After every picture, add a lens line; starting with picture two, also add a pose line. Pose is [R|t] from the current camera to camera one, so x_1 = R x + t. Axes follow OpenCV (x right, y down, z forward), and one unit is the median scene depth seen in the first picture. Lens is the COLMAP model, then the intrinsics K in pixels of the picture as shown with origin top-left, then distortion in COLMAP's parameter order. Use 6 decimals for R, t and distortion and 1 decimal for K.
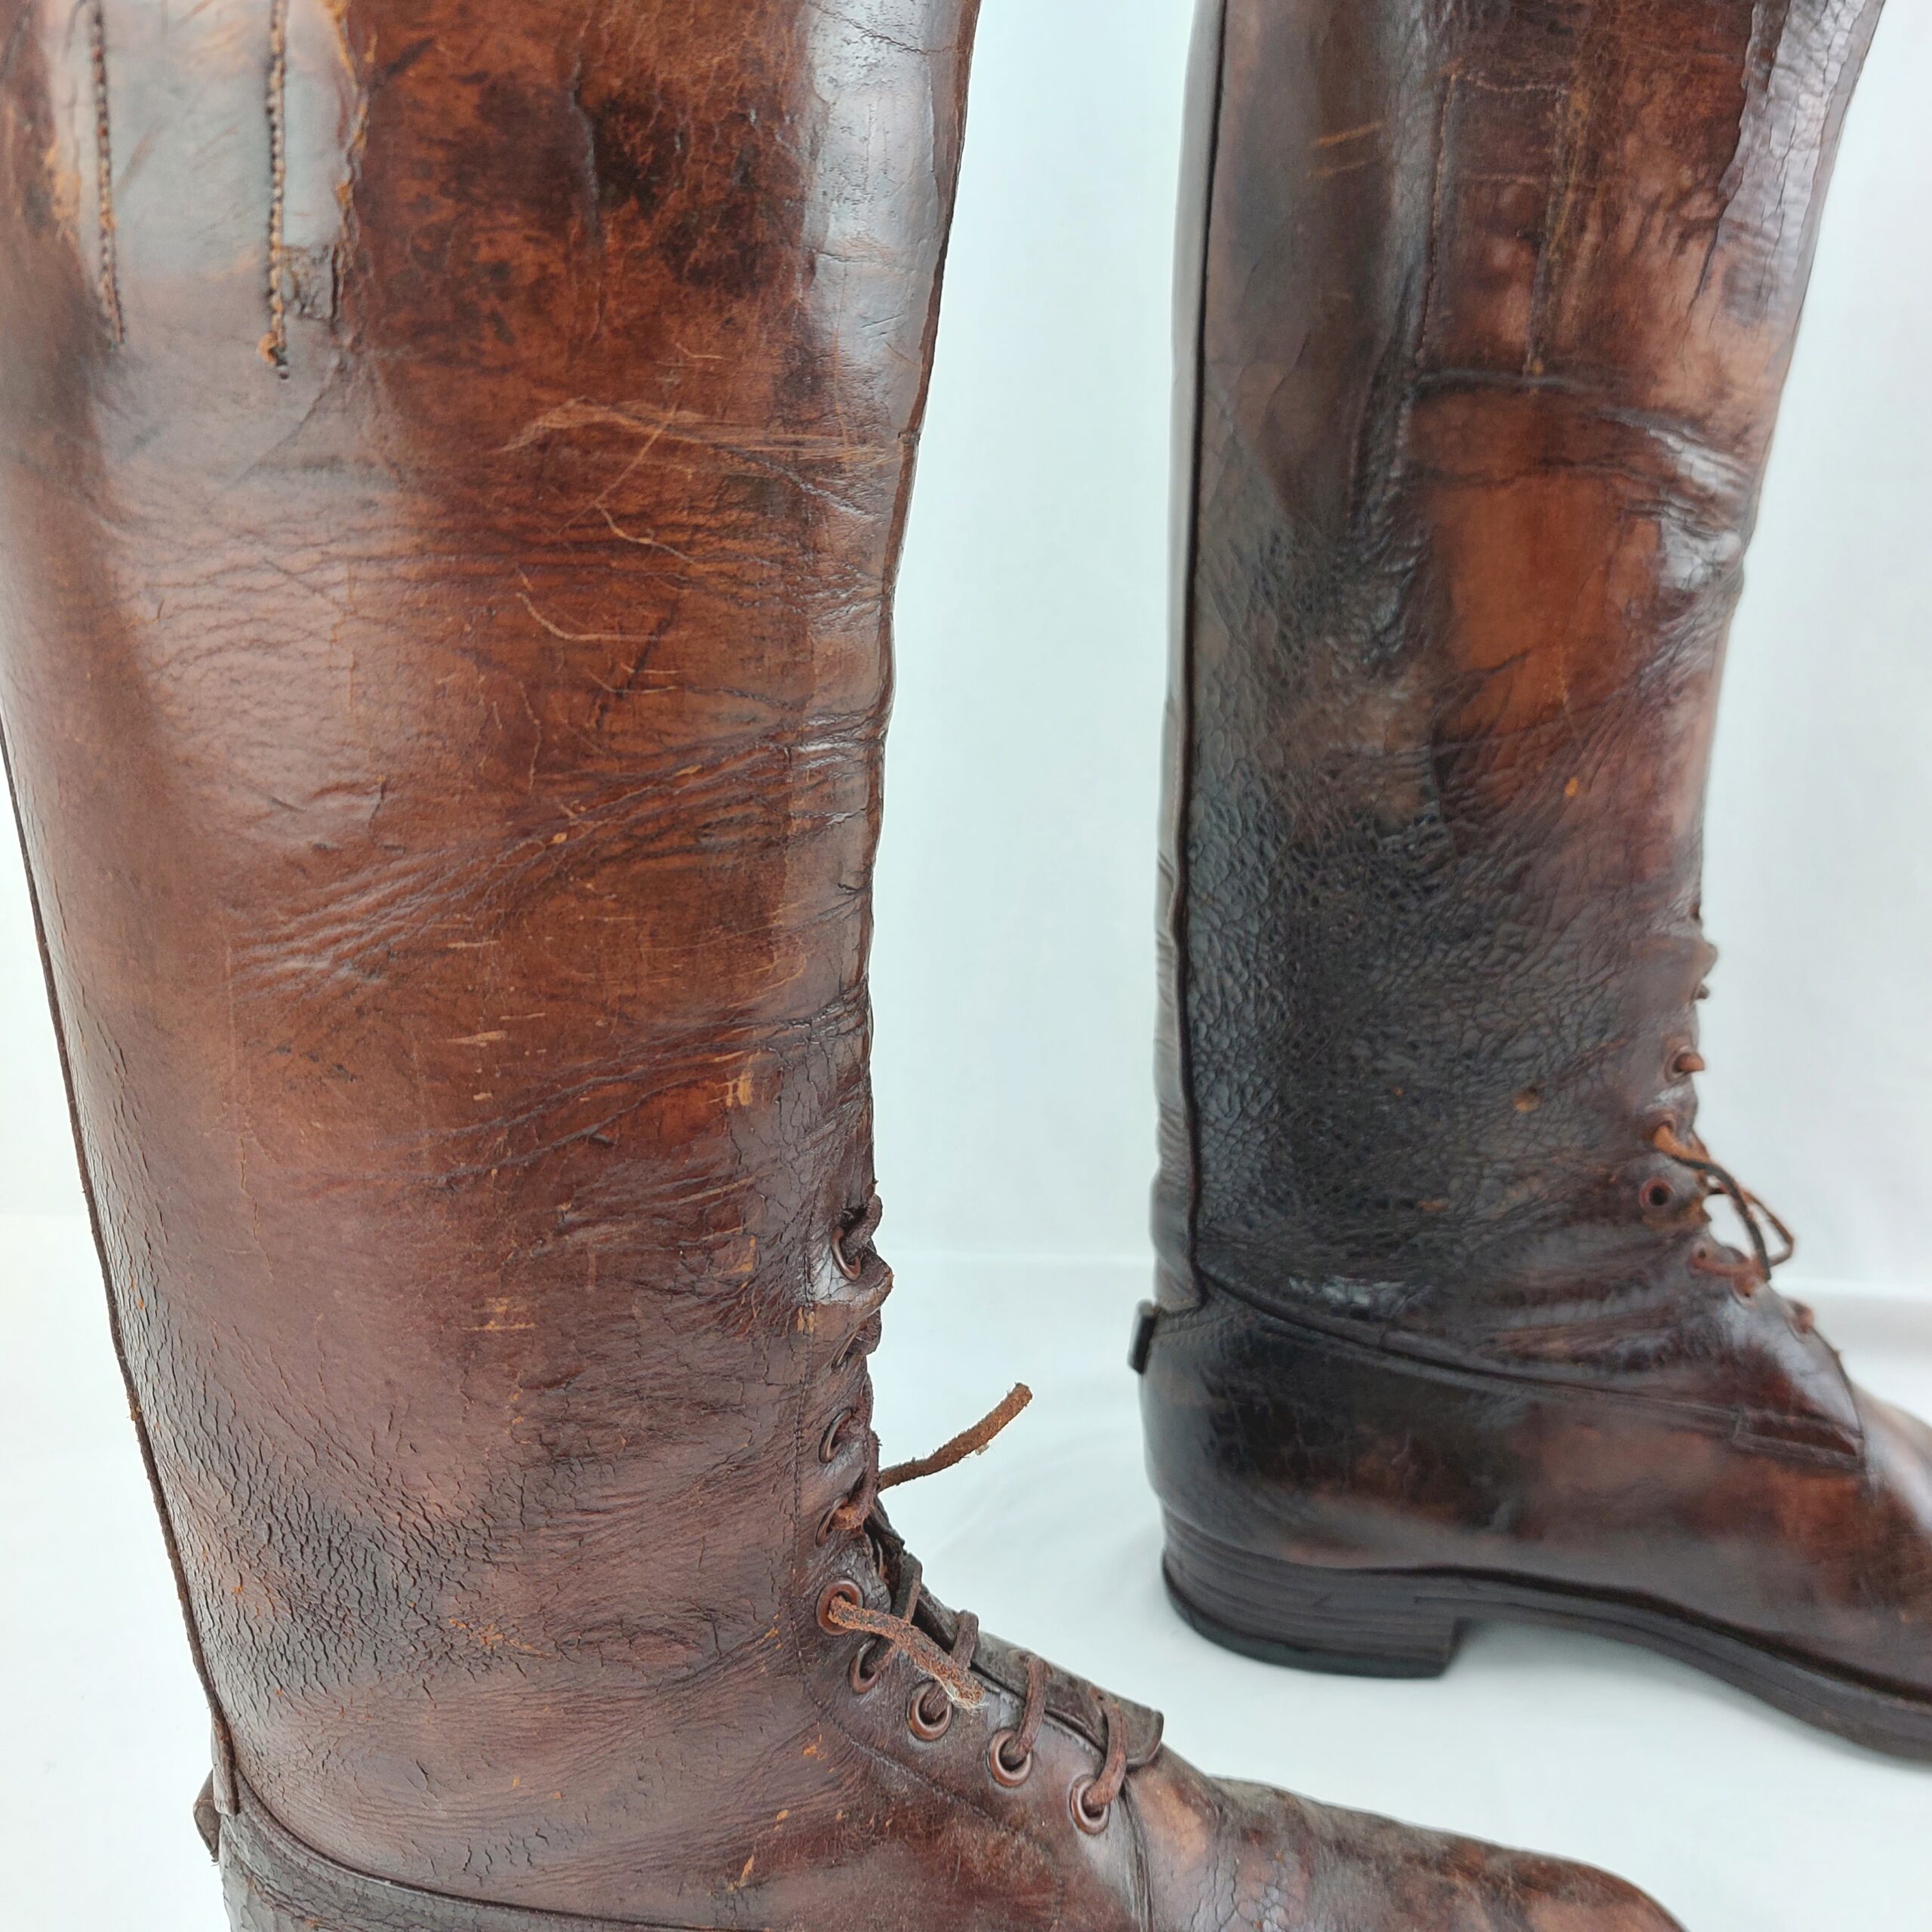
lens RADIAL K [[1815.8, 0, 963.1], [0, 1815.8, 960.7], [0, 0, 1]] dist [0.021732, 0.000000]
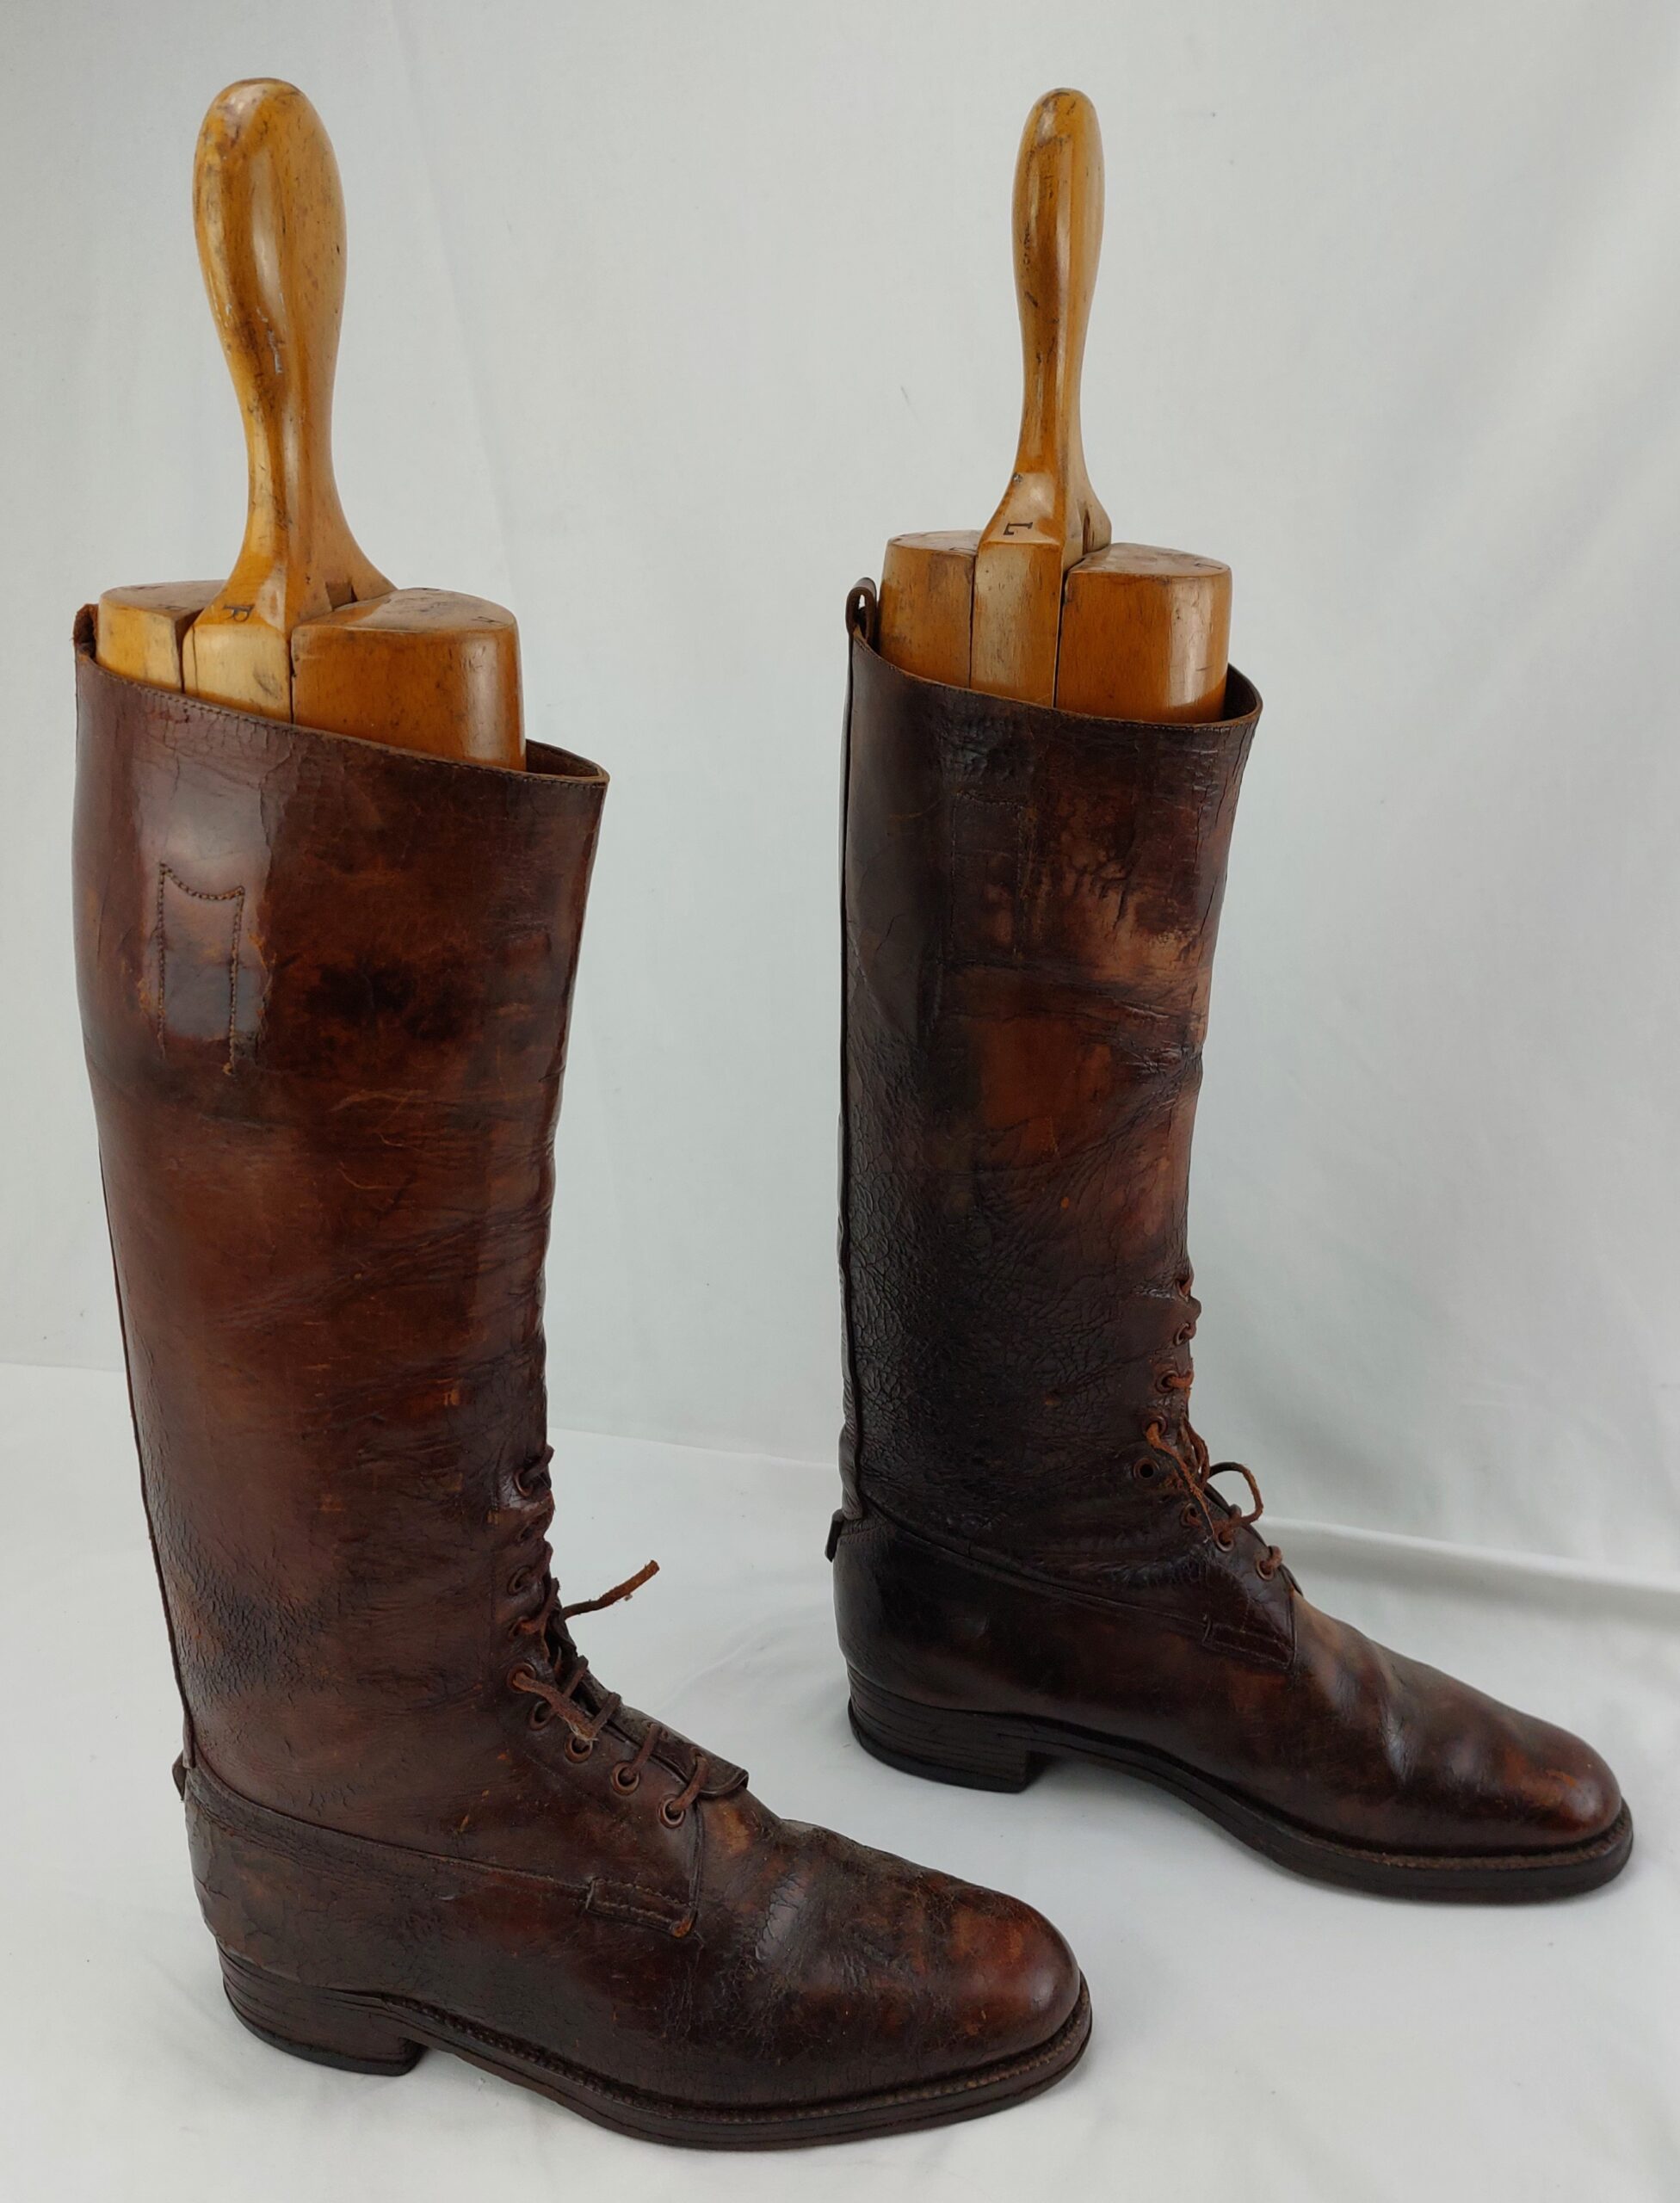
lens RADIAL K [[1963.9, 0, 831.5], [0, 1963.9, 1081.8], [0, 0, 1]] dist [0.080616, -0.063461]
pose [[0.990308, 0.056329, -0.126951, 0.404202], [-0.056533, 0.998399, 0.001997, -0.224162], [0.126860, 0.005199, 0.991907, -0.801545]]
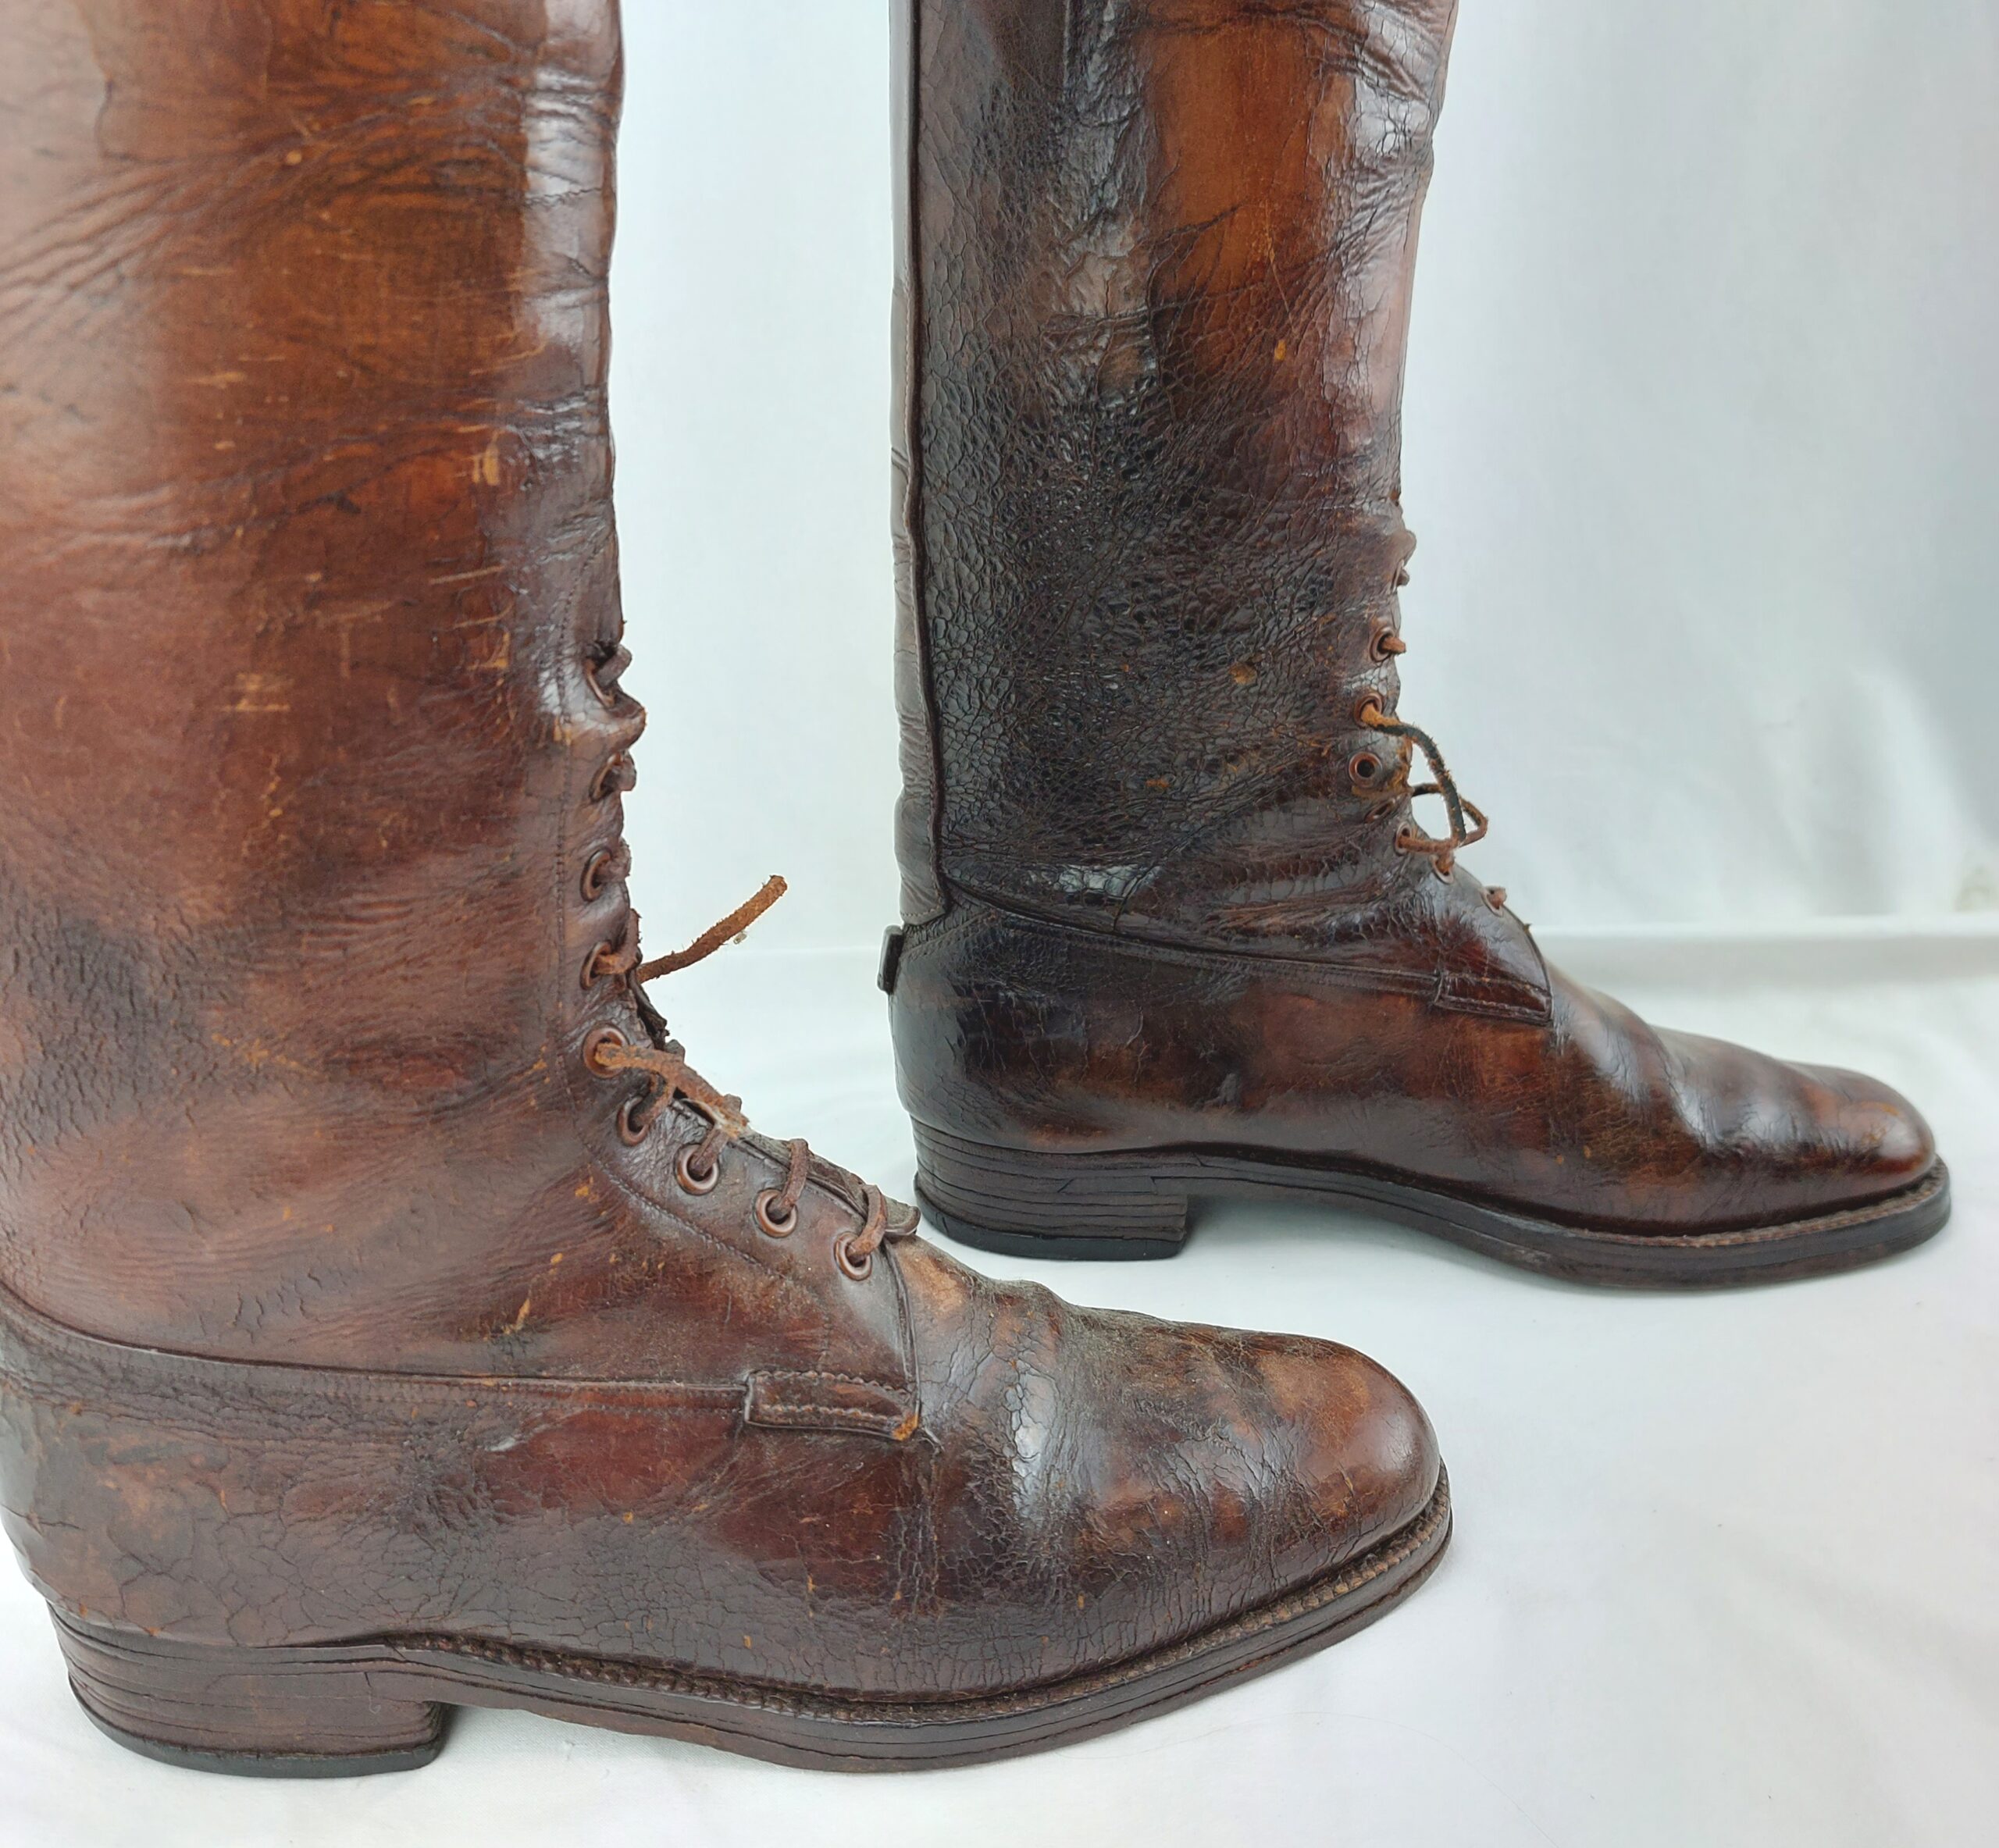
lens RADIAL K [[1837.0, 0, 946.5], [0, 1837.0, 941.2], [0, 0, 1]] dist [0.054937, -0.017986]
pose [[0.990603, -0.032796, 0.132780, -0.011640], [0.027765, 0.998831, 0.039566, 0.233109], [-0.133922, -0.035507, 0.990356, -0.054687]]
